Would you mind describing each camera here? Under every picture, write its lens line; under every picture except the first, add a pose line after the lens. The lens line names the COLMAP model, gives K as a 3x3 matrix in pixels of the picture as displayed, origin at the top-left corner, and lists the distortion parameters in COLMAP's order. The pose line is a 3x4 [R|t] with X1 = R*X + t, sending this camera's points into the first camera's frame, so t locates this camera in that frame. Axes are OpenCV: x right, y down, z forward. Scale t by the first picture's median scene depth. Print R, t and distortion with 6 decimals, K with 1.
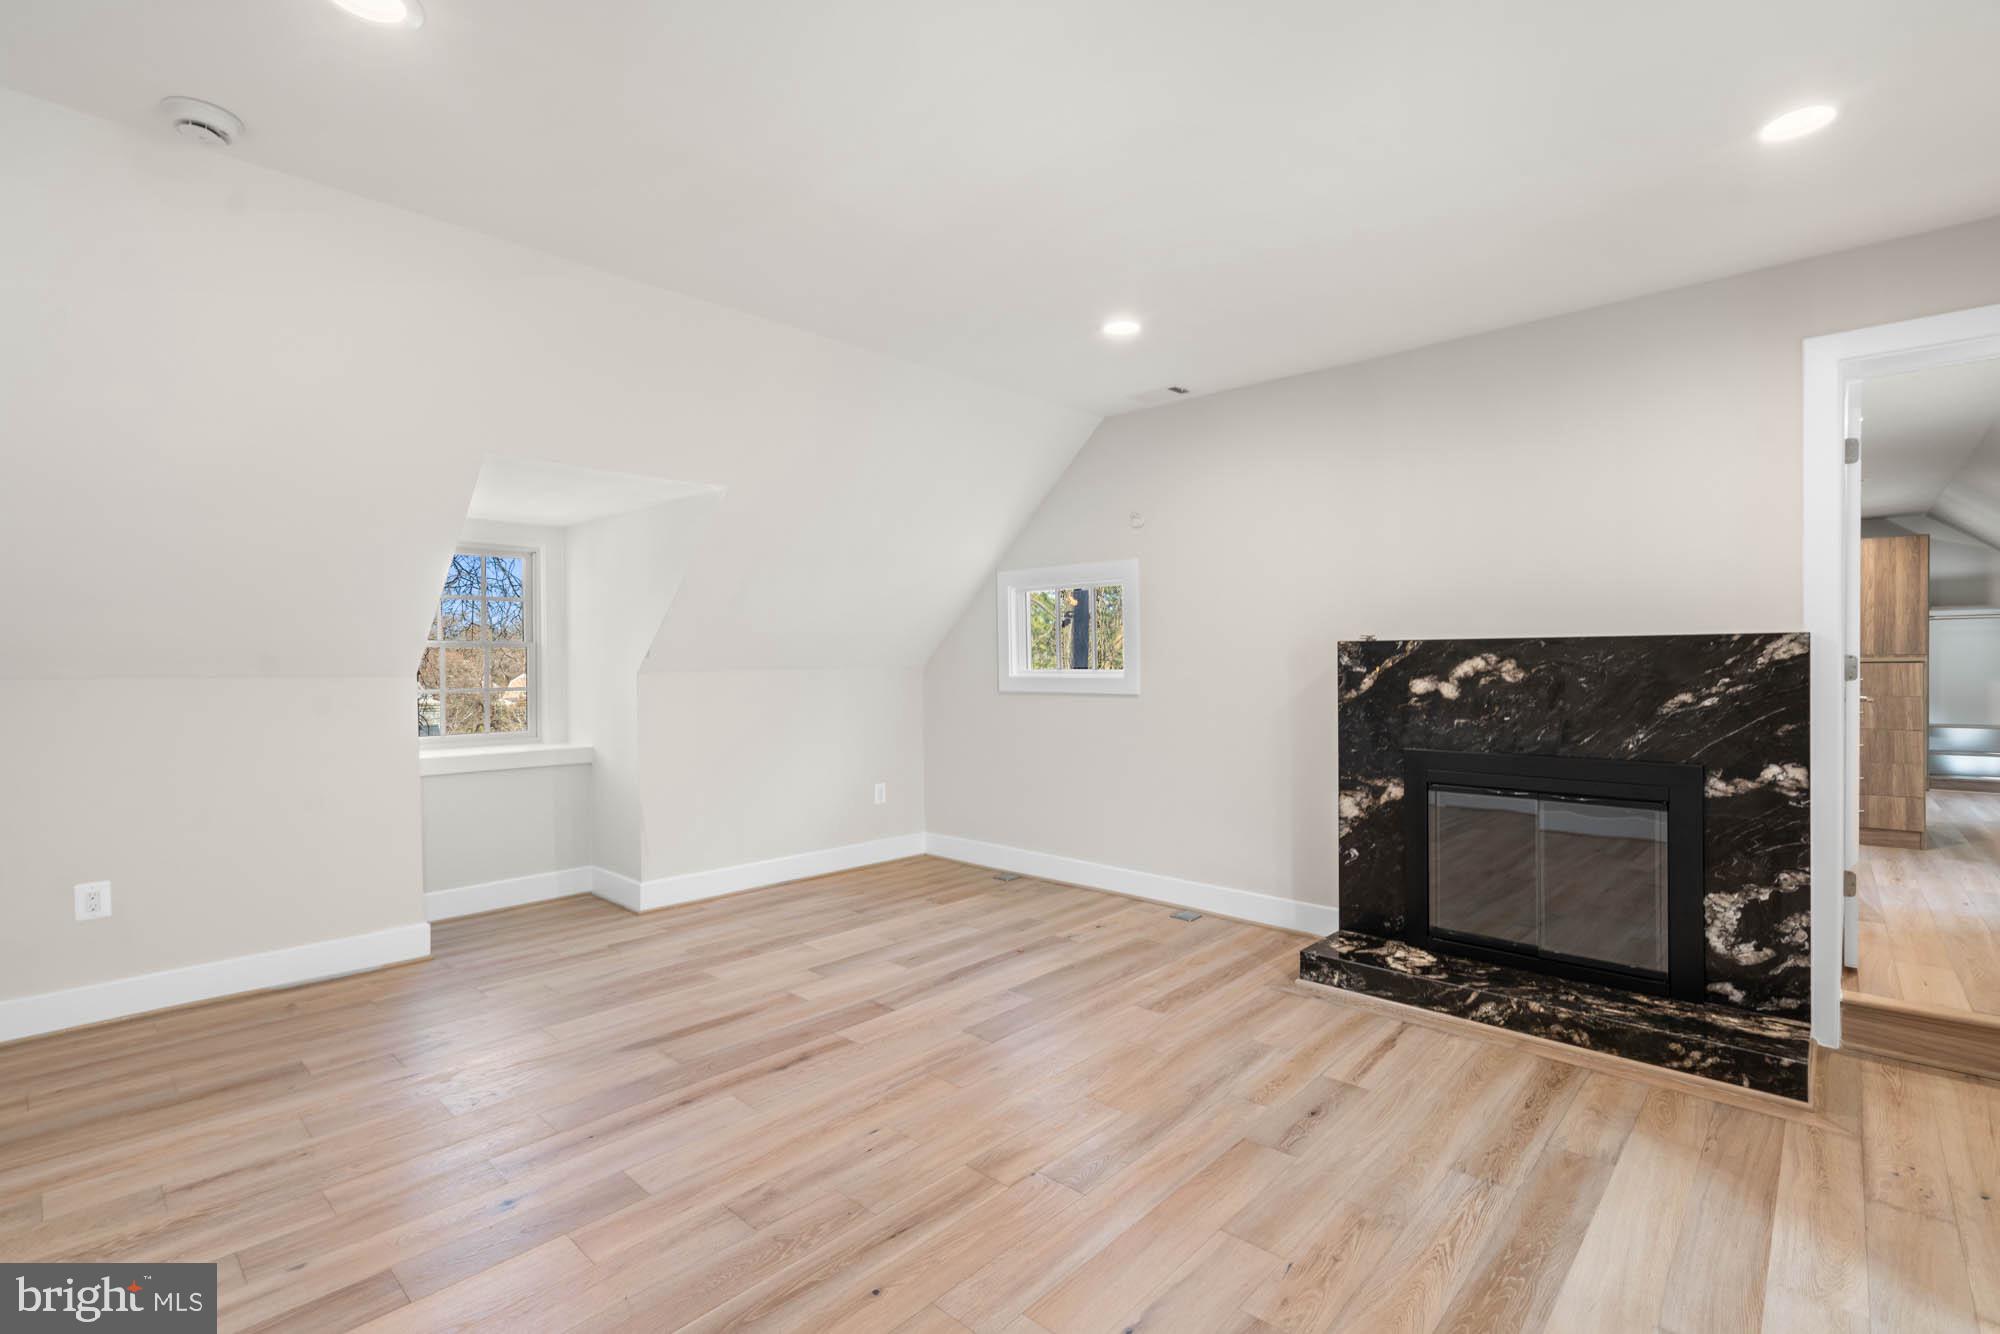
lens RADIAL K [[918.5, 0, 996.8], [0, 918.5, 658.9], [0, 0, 1]] dist [-0.007431, 0.001666]
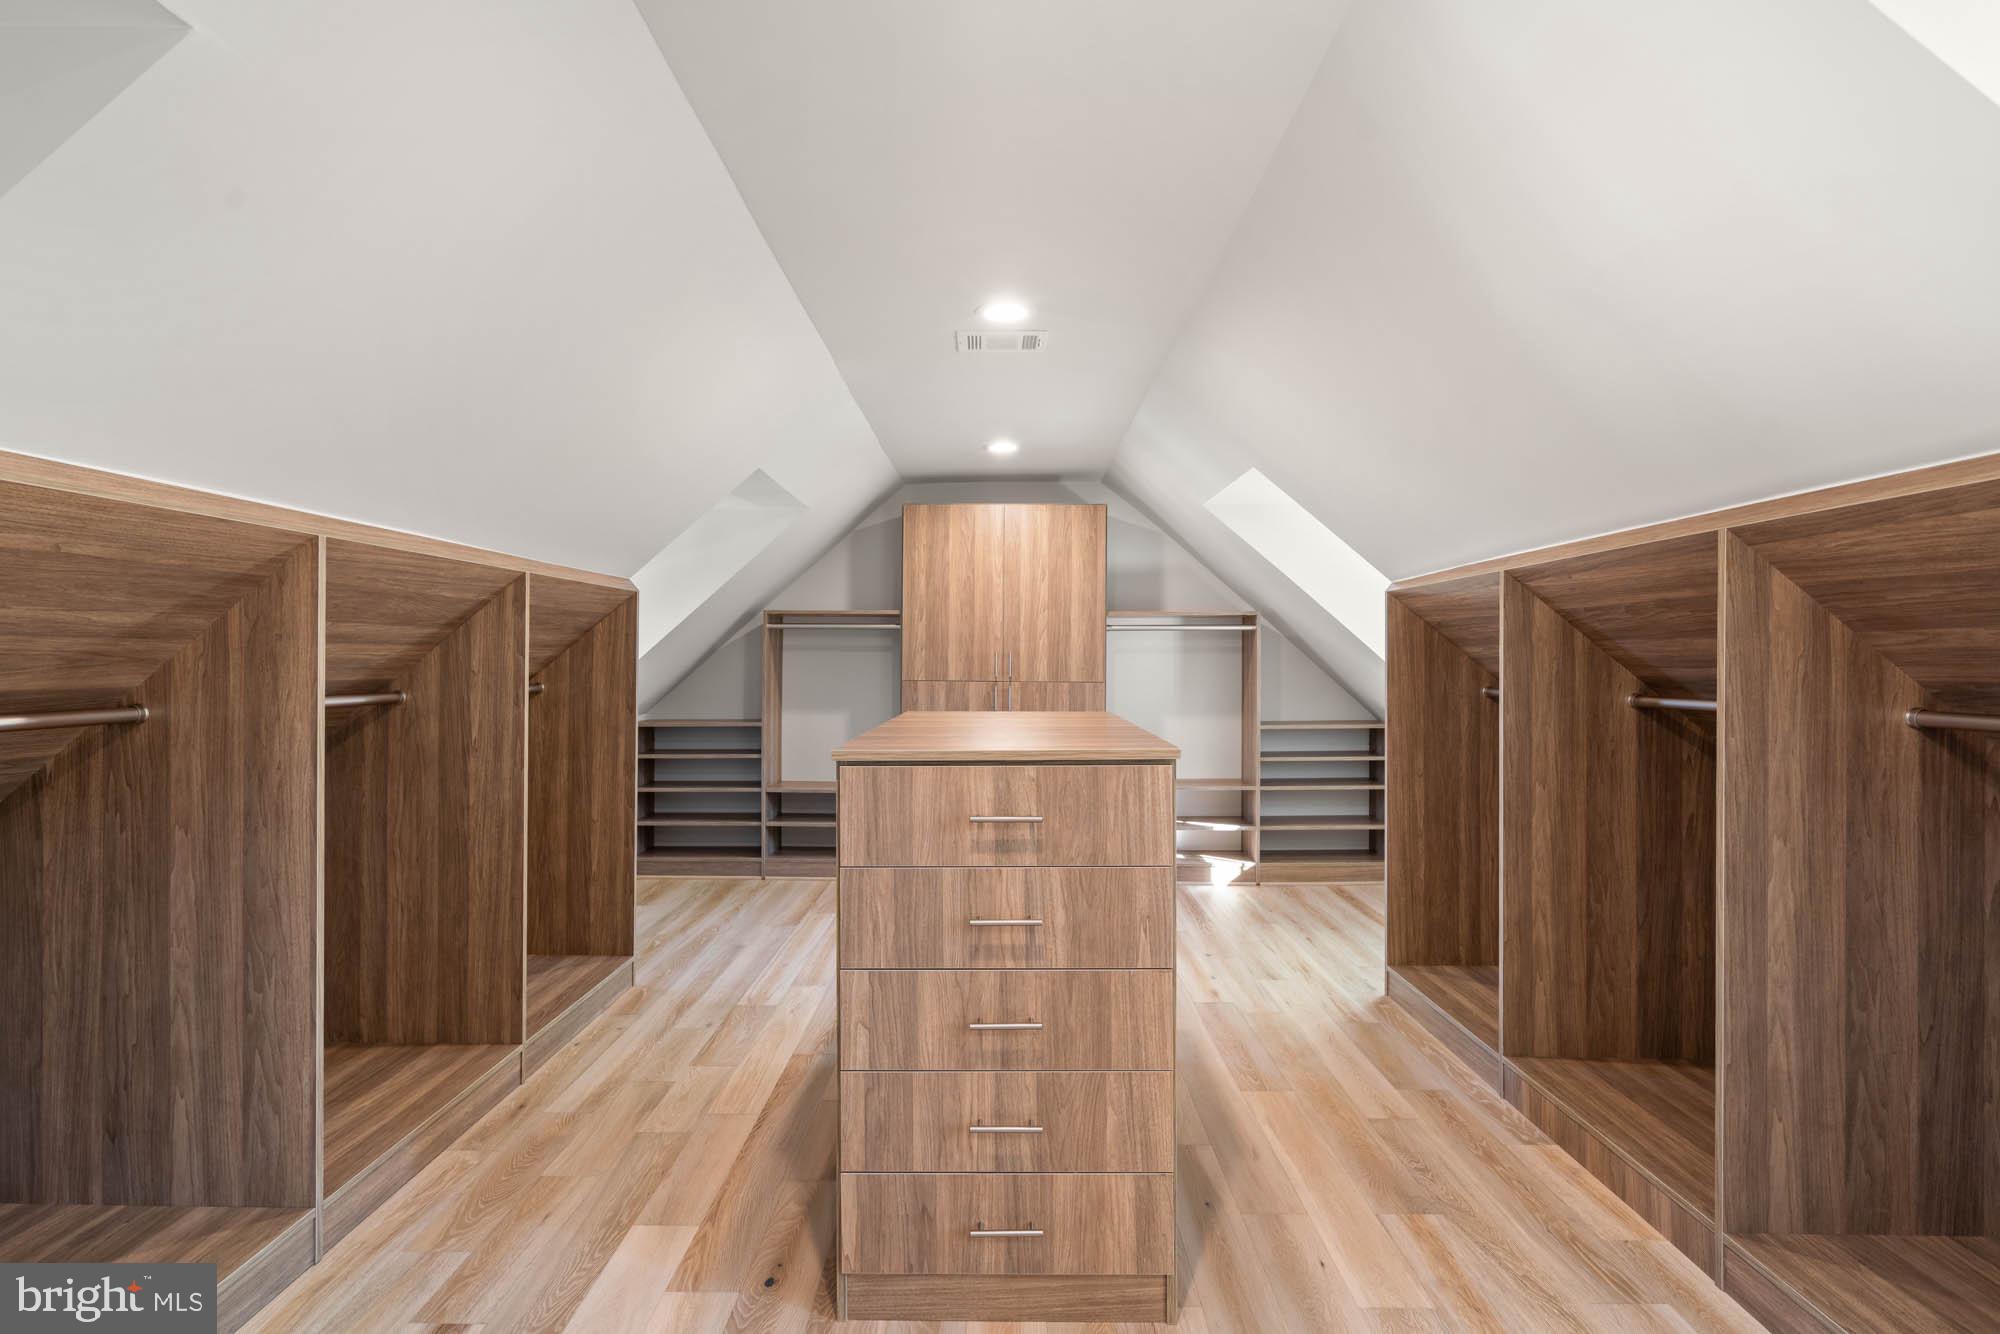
lens RADIAL K [[918.5, 0, 1005.5], [0, 918.5, 654.3], [0, 0, 1]] dist [-0.007431, 0.001666]
pose [[0.744017, 0.004585, 0.668144, 0.512921], [-0.005204, 0.999986, -0.001068, -0.024150], [-0.668140, -0.002683, 0.744031, 0.545329]]
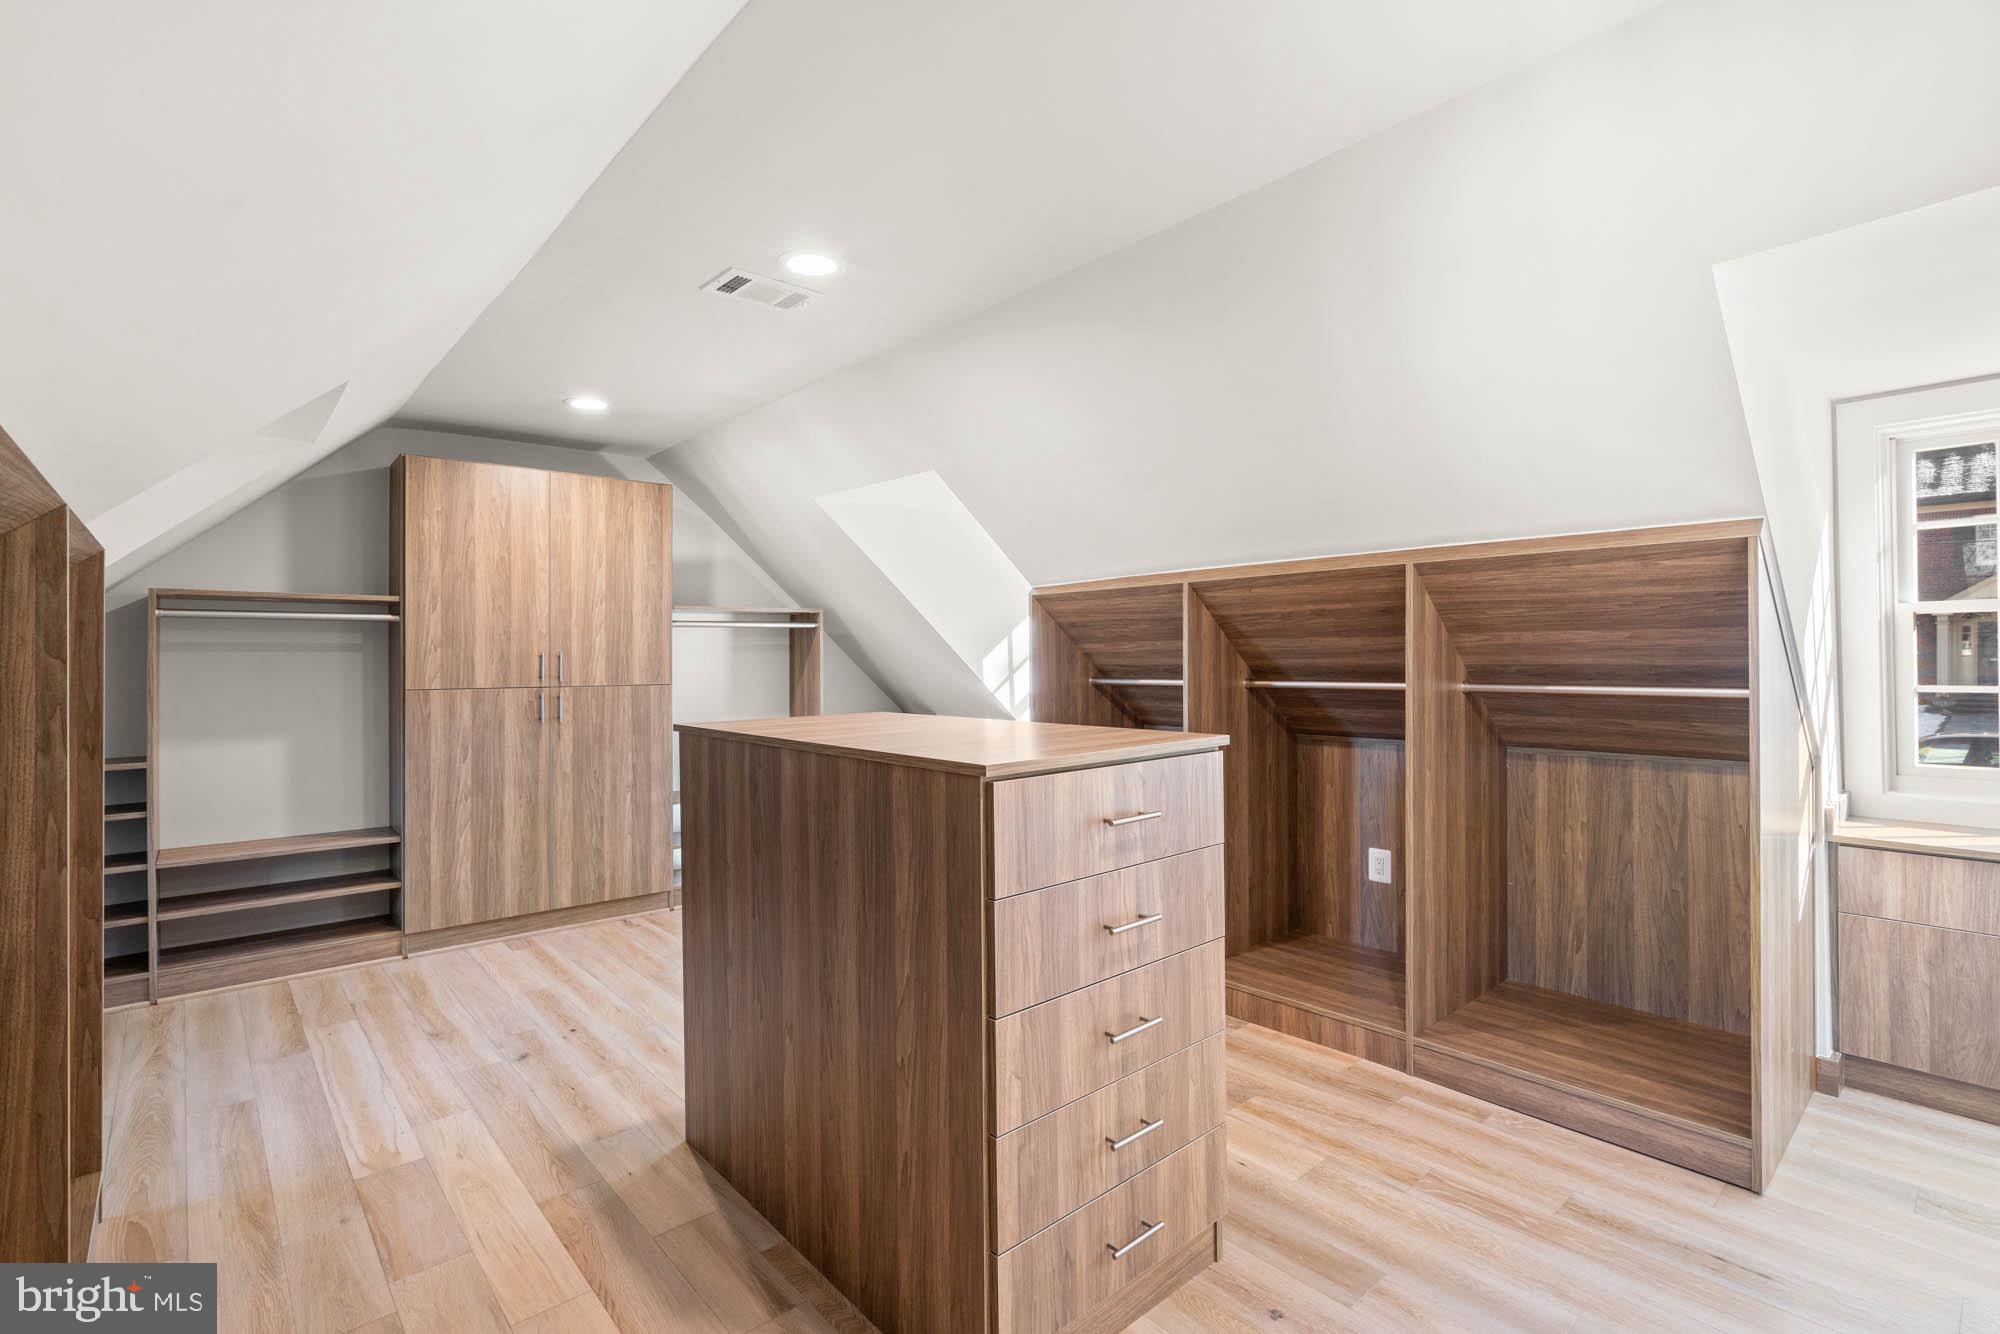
lens RADIAL K [[918.5, 0, 997.5], [0, 918.5, 656.7], [0, 0, 1]] dist [-0.007431, 0.001666]
pose [[0.104016, -0.002305, 0.994573, 0.441016], [0.003684, 0.999991, 0.001933, -0.023326], [-0.994569, 0.003463, 0.104023, 0.723134]]
